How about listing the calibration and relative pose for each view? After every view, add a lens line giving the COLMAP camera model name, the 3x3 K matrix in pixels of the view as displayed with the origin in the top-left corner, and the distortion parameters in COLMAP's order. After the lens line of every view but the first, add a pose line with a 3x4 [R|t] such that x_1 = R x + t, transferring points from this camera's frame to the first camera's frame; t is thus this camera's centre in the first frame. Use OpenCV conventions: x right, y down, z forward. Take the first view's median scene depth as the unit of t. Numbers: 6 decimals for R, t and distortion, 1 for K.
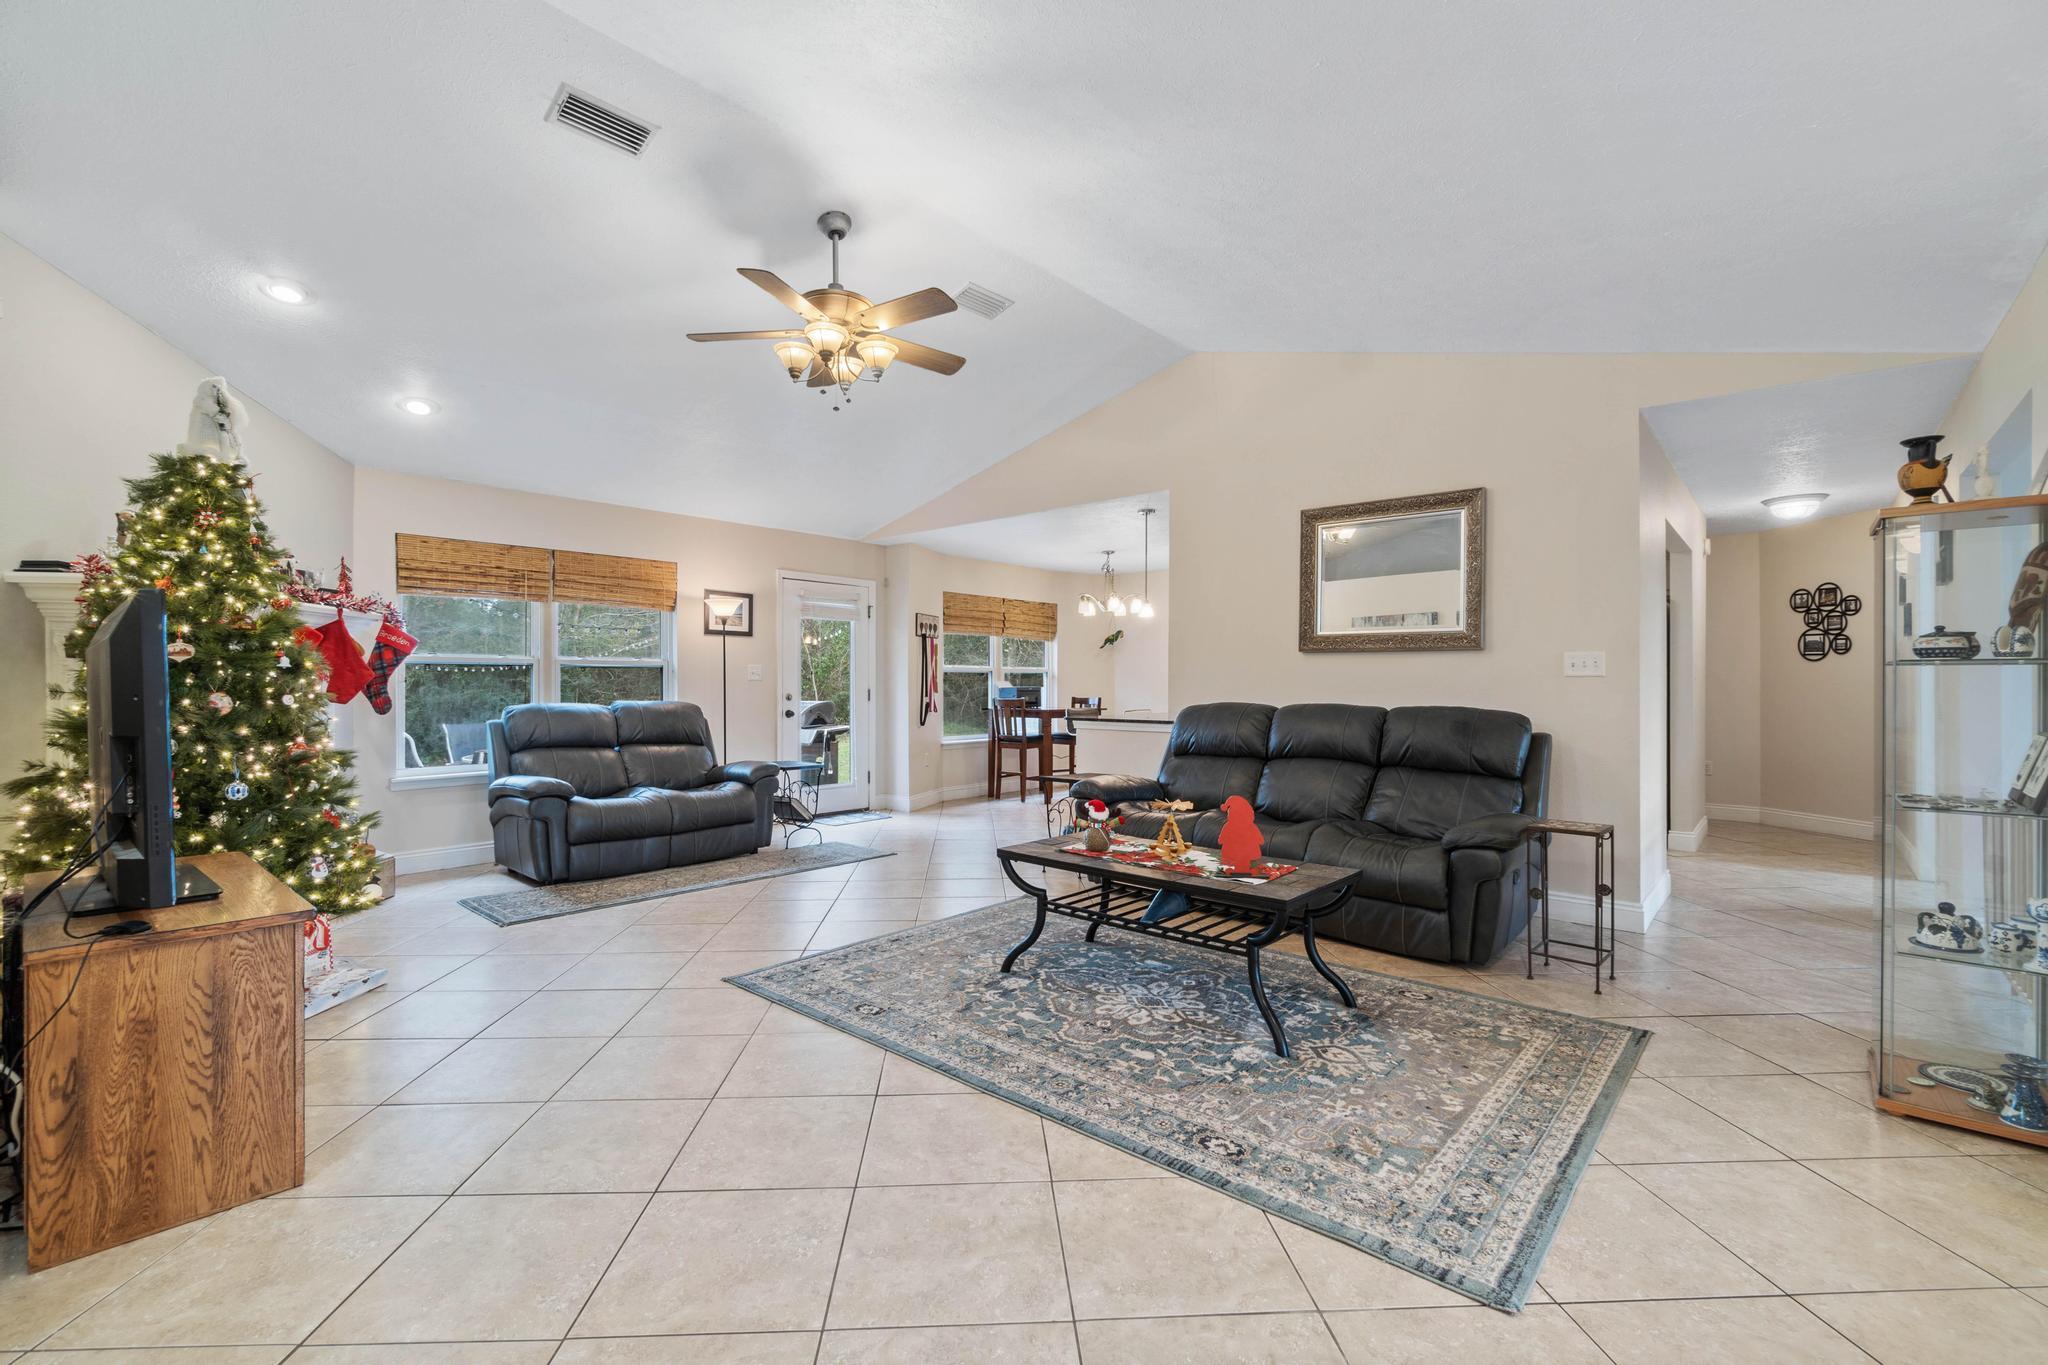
lens RADIAL K [[894.6, 0, 1014.0], [0, 894.6, 680.4], [0, 0, 1]] dist [-0.003892, -0.000078]
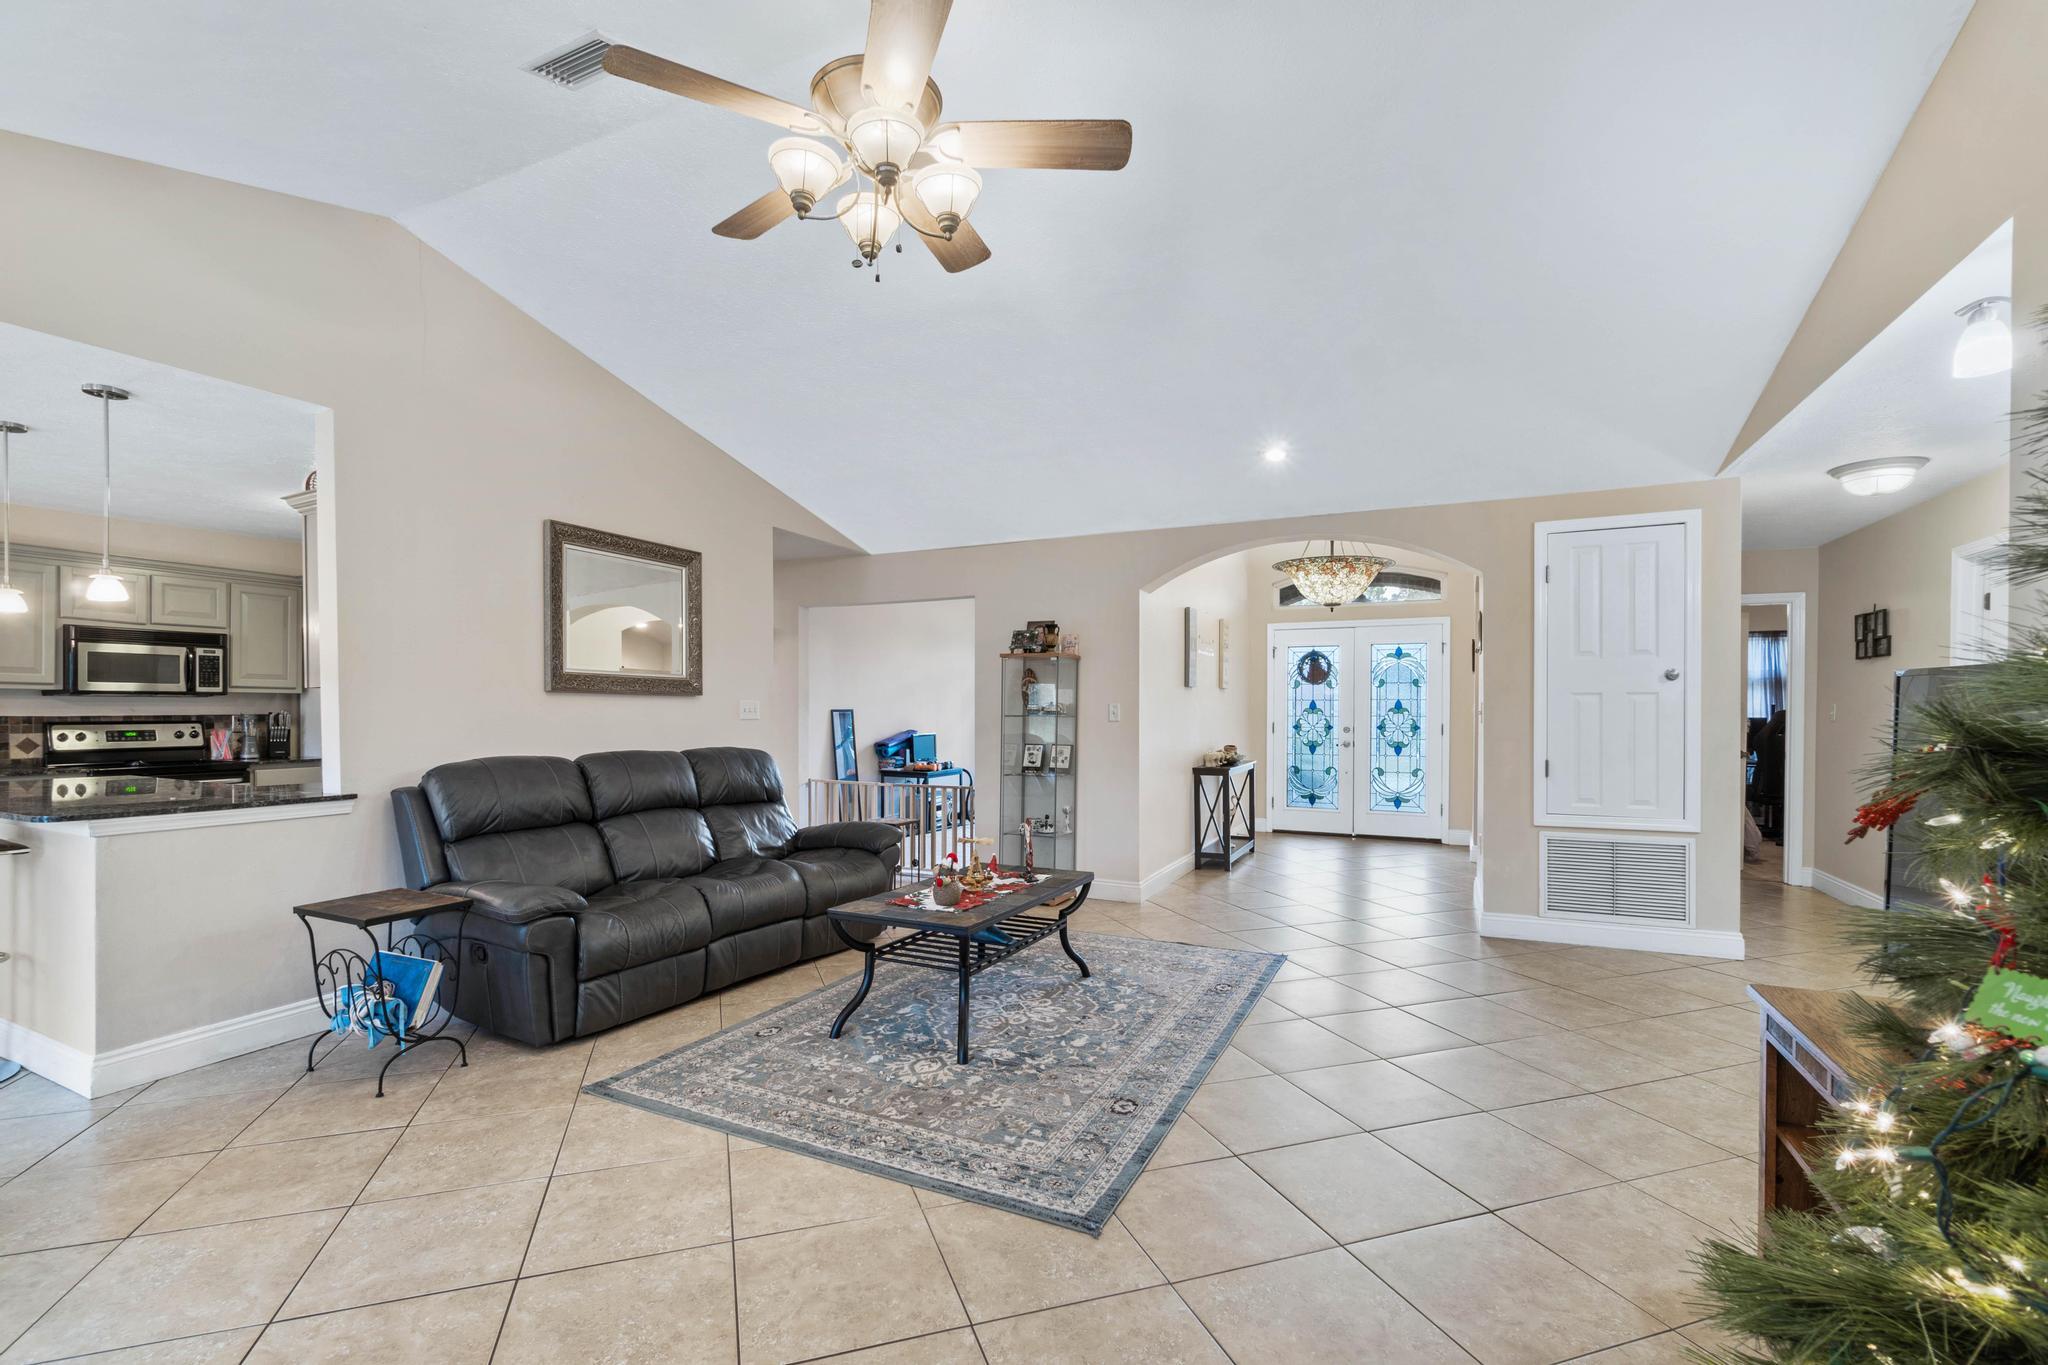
lens RADIAL K [[894.6, 0, 1026.7], [0, 894.6, 716.5], [0, 0, 1]] dist [-0.003892, -0.000078]
pose [[-0.279334, -0.008824, 0.960153, -0.896346], [-0.008230, 0.999943, 0.006795, -0.026364], [-0.960159, -0.006004, -0.279391, 1.212851]]
